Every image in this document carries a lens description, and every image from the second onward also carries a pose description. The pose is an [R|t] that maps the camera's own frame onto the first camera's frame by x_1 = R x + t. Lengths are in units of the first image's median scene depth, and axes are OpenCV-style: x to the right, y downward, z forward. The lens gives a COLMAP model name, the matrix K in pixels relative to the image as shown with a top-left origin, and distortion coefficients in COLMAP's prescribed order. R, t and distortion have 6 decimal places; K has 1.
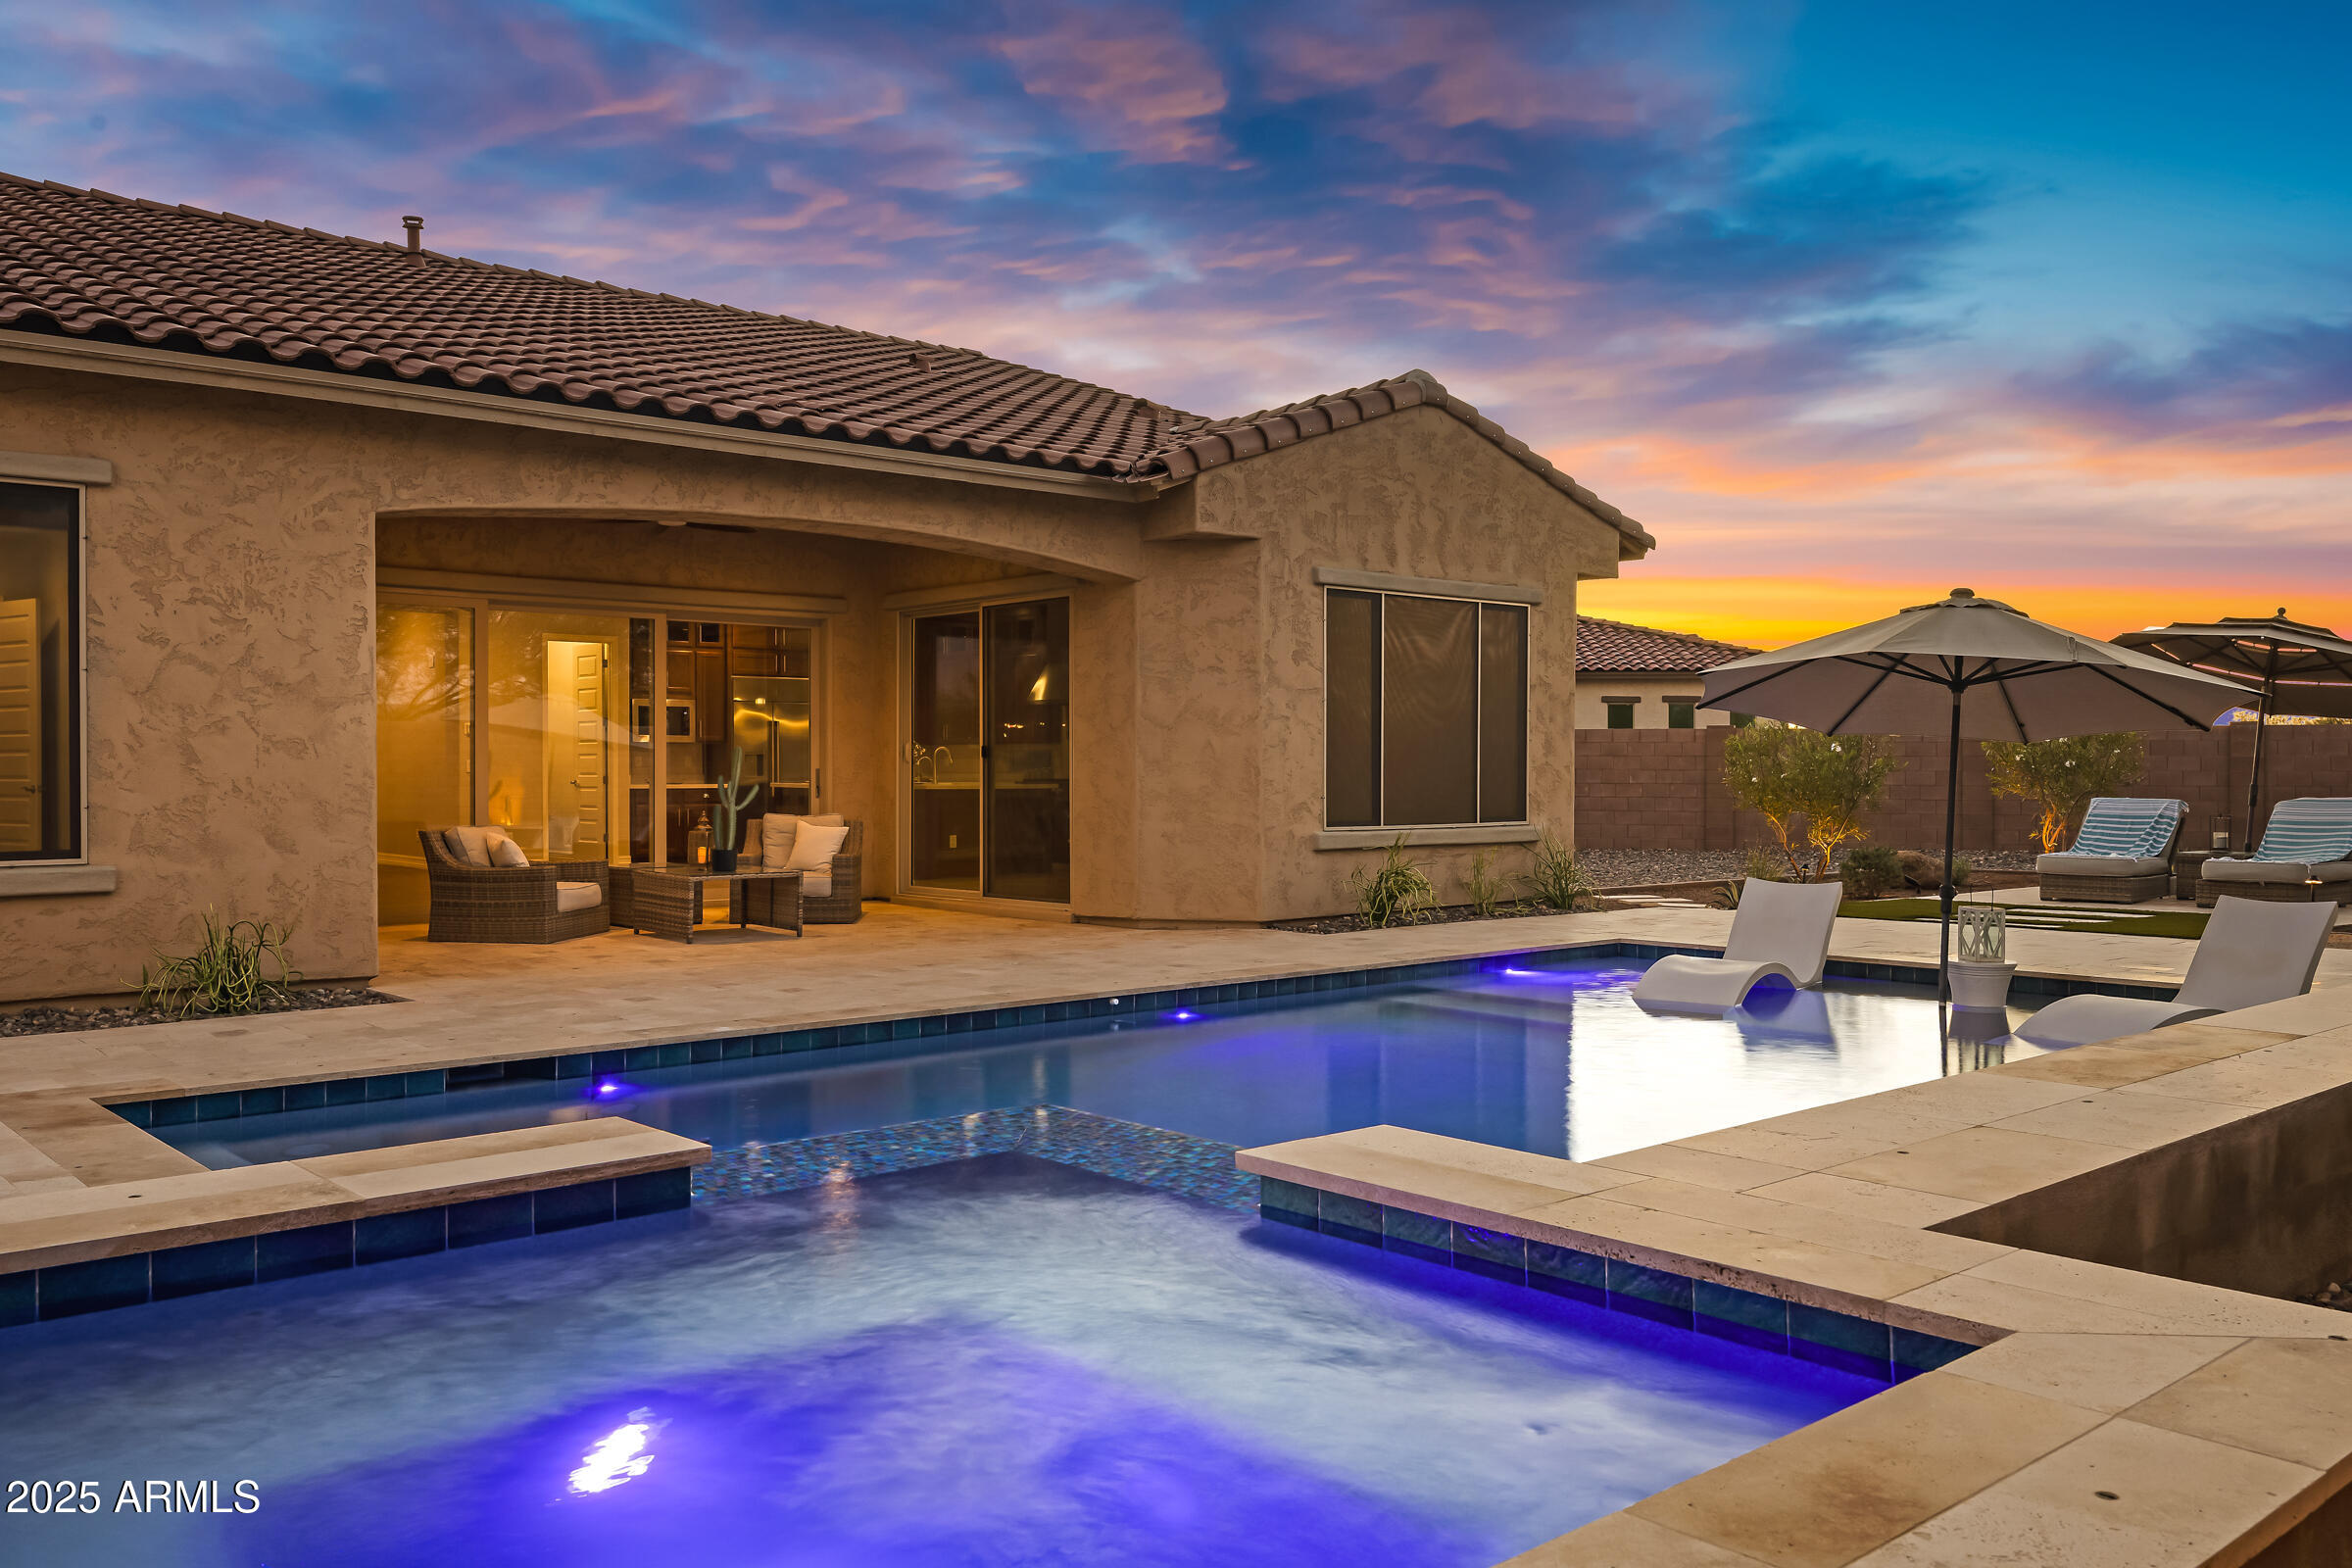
lens RADIAL K [[1888.2, 0, 1166.2], [0, 1888.2, 778.1], [0, 0, 1]] dist [0.036612, 0.003559]
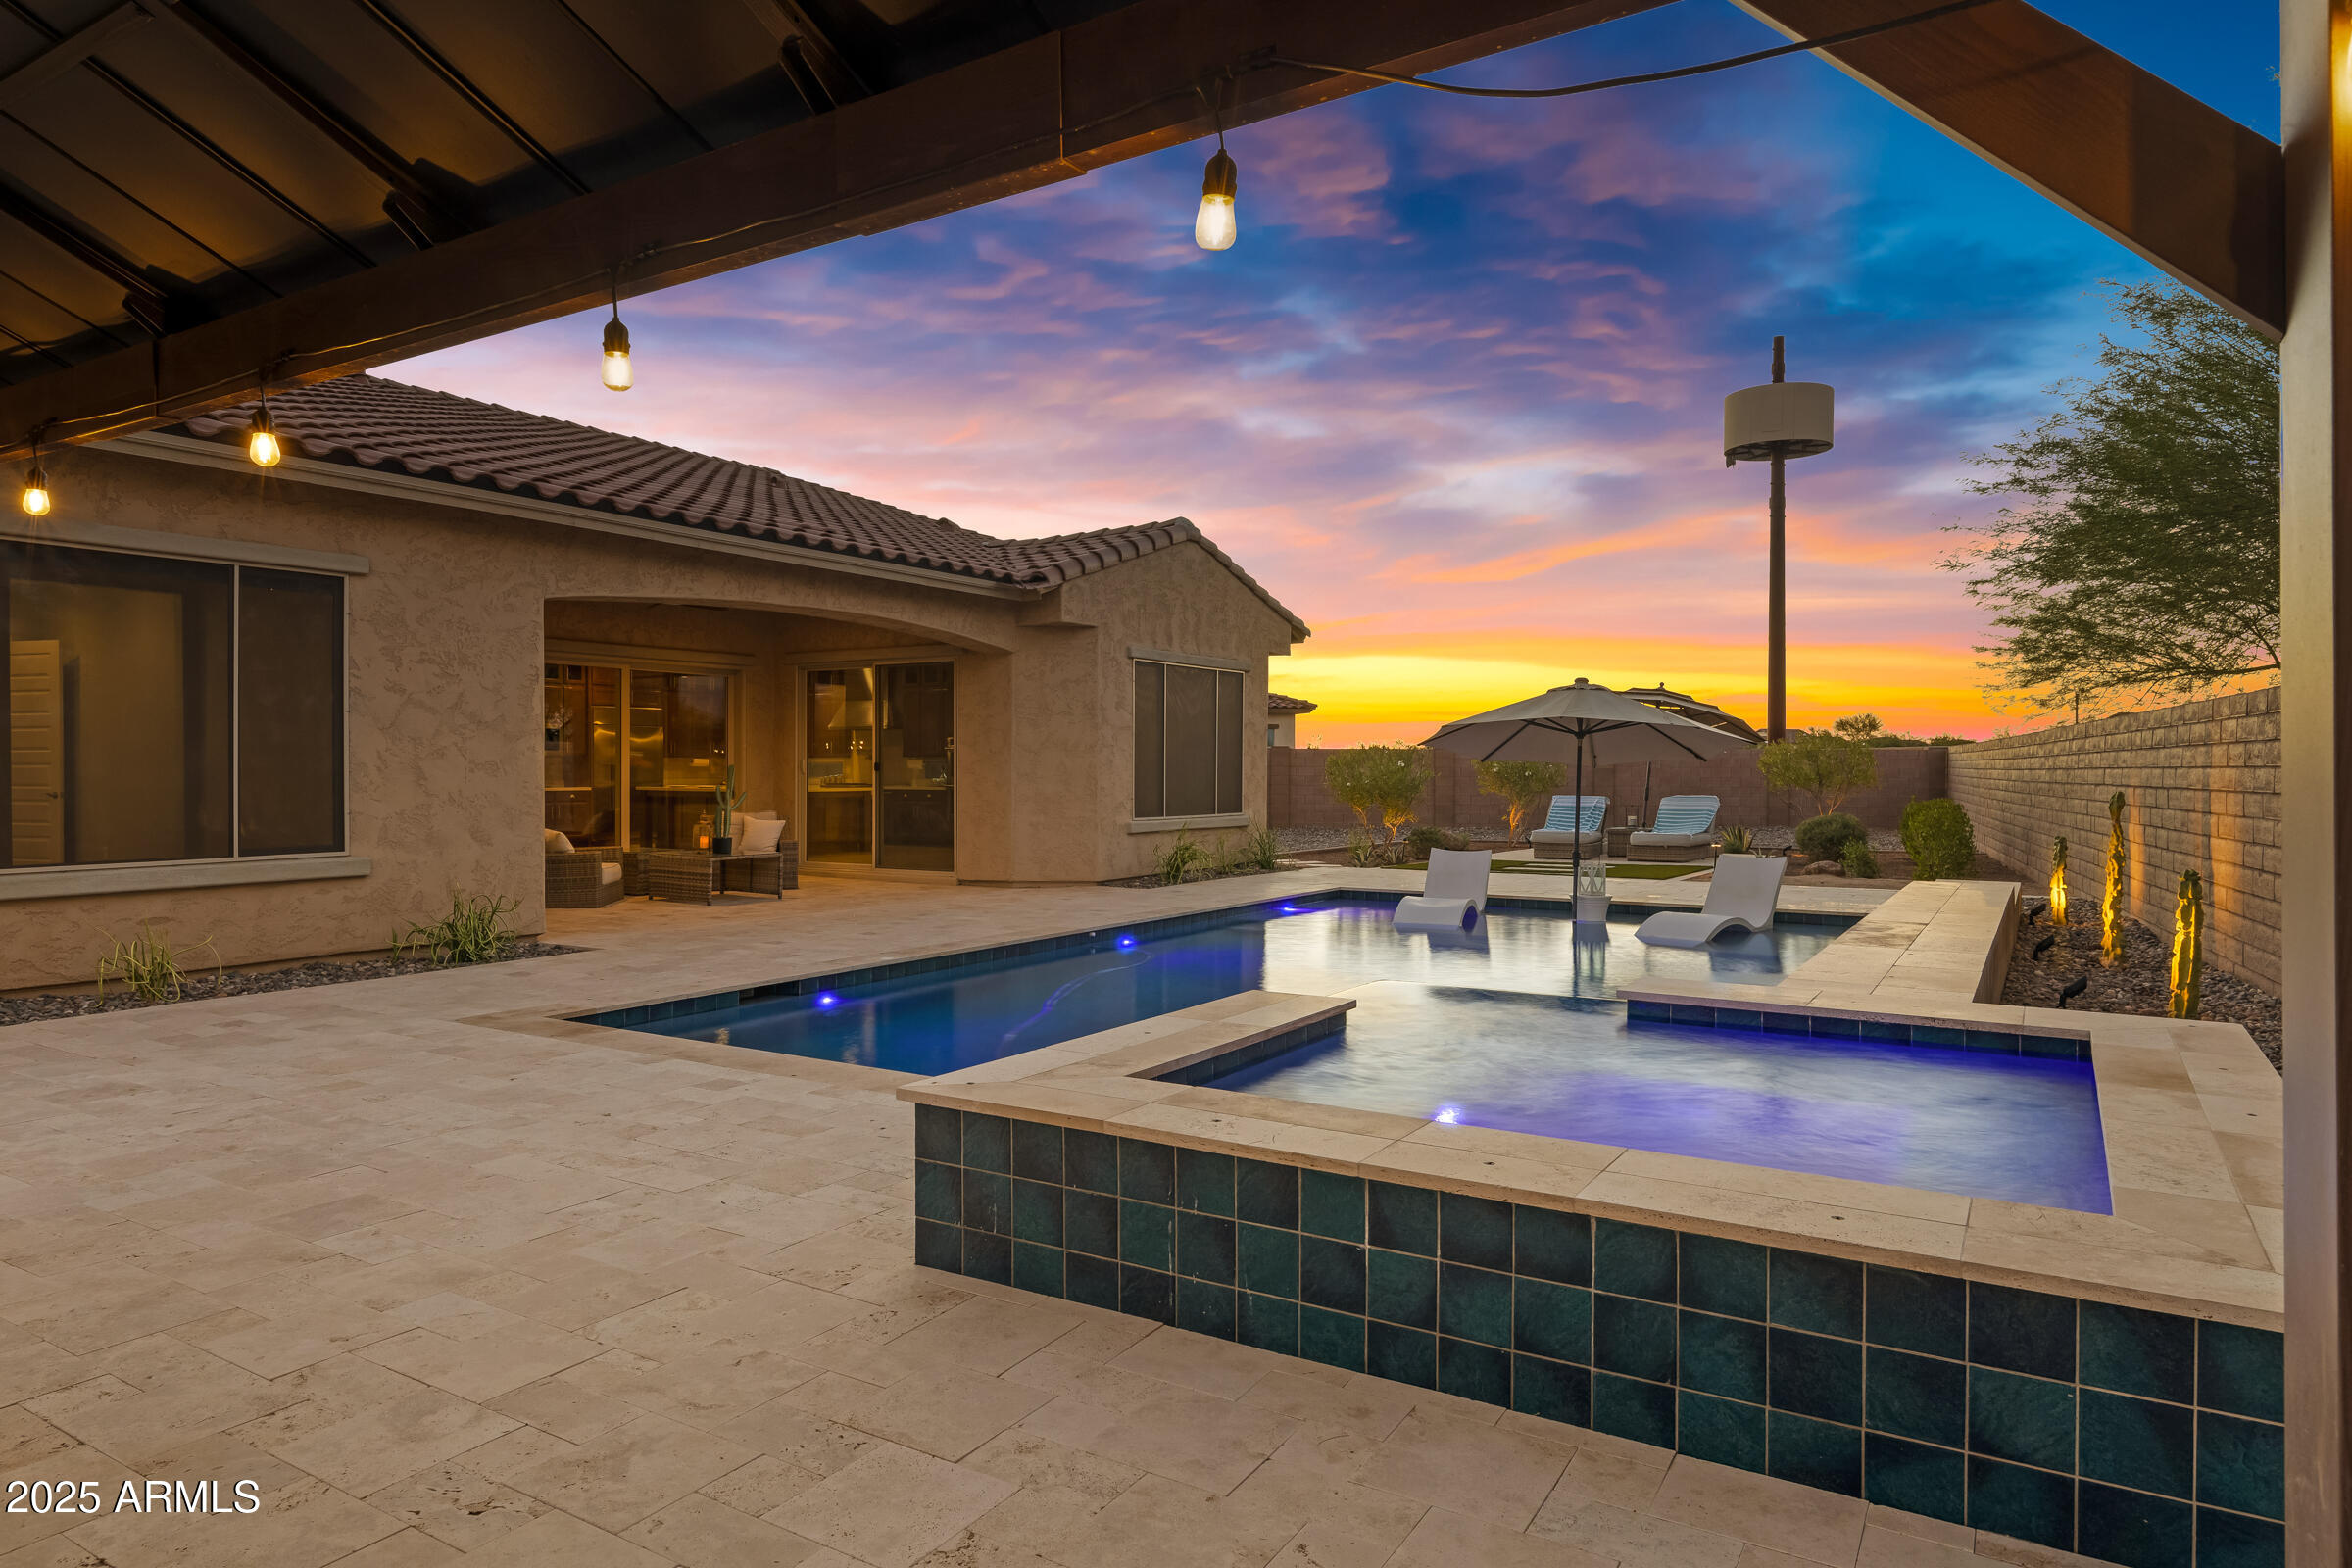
lens RADIAL K [[1365.0, 0, 1170.0], [0, 1365.0, 771.6], [0, 0, 1]] dist [0.051999, 0.000557]
pose [[0.966084, 0.000922, 0.258226, -0.174854], [0.000214, 0.999990, -0.004371, -0.006641], [-0.258228, 0.004278, 0.966075, -0.066156]]
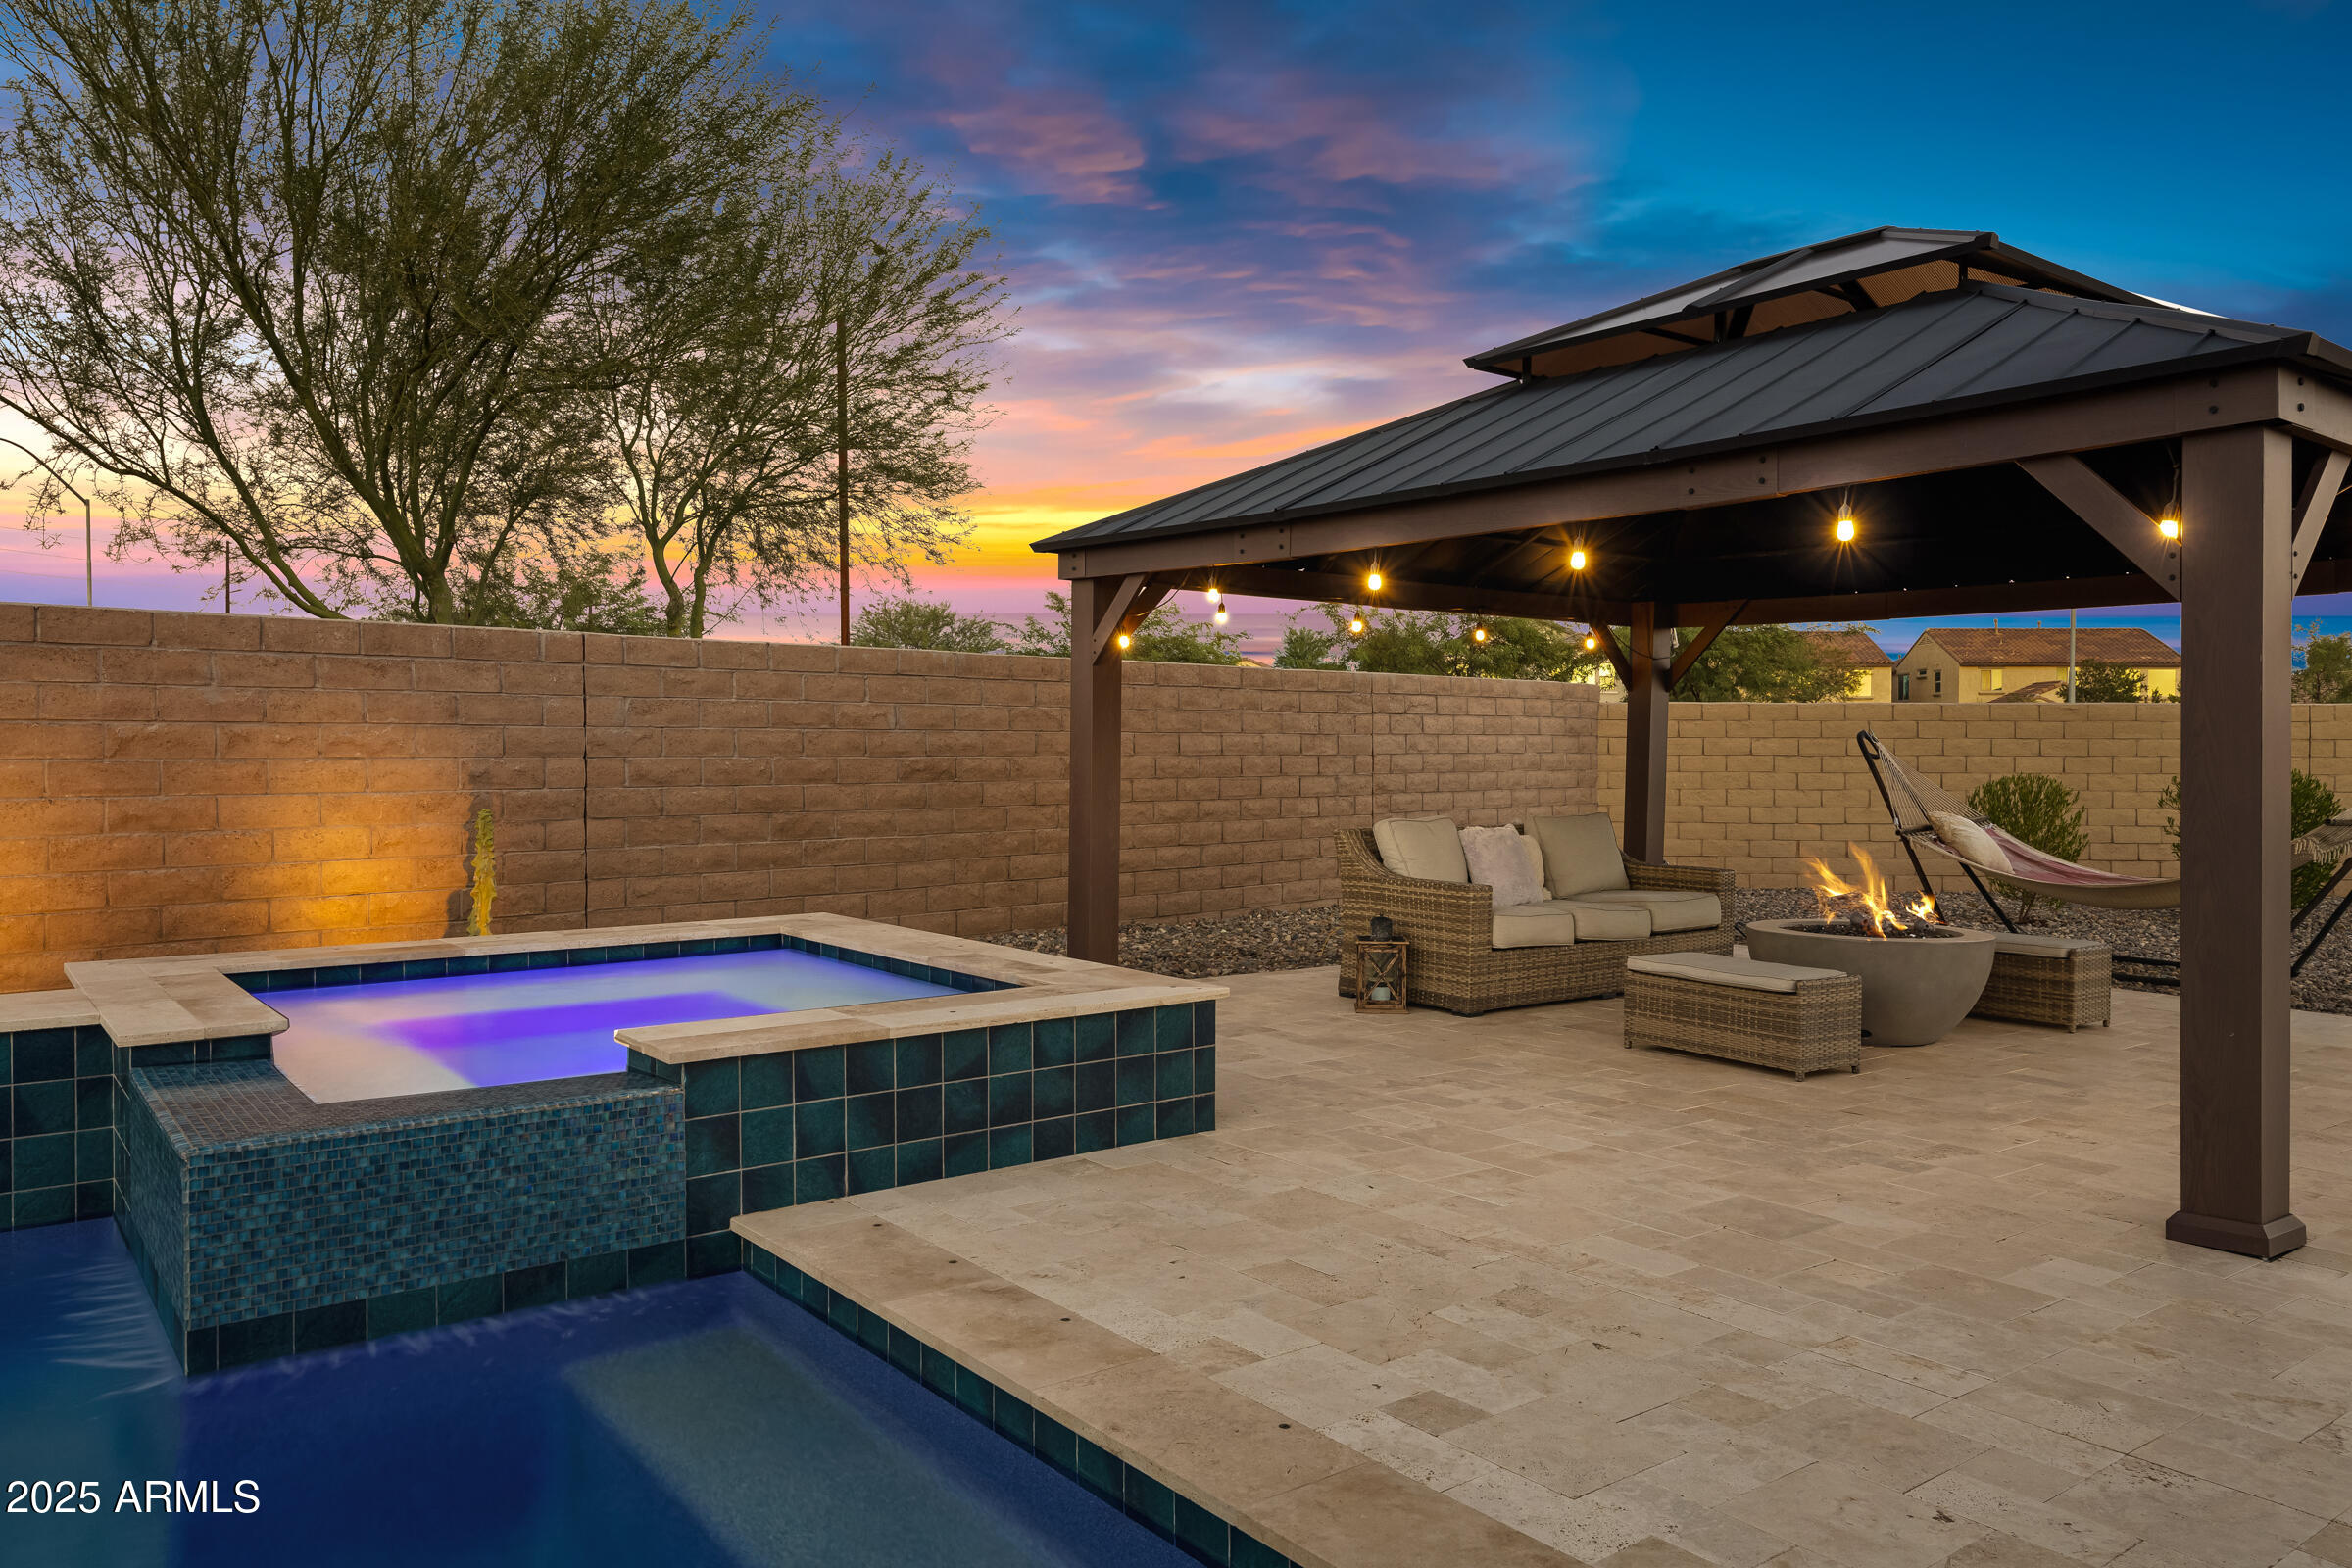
lens RADIAL K [[1653.4, 0, 1193.3], [0, 1653.4, 783.5], [0, 0, 1]] dist [-0.004909, 0.000672]
pose [[-0.997773, -0.006868, 0.066348, -0.177483], [-0.004404, 0.999297, 0.037217, -0.011281], [-0.066557, 0.036842, -0.997102, 0.588422]]
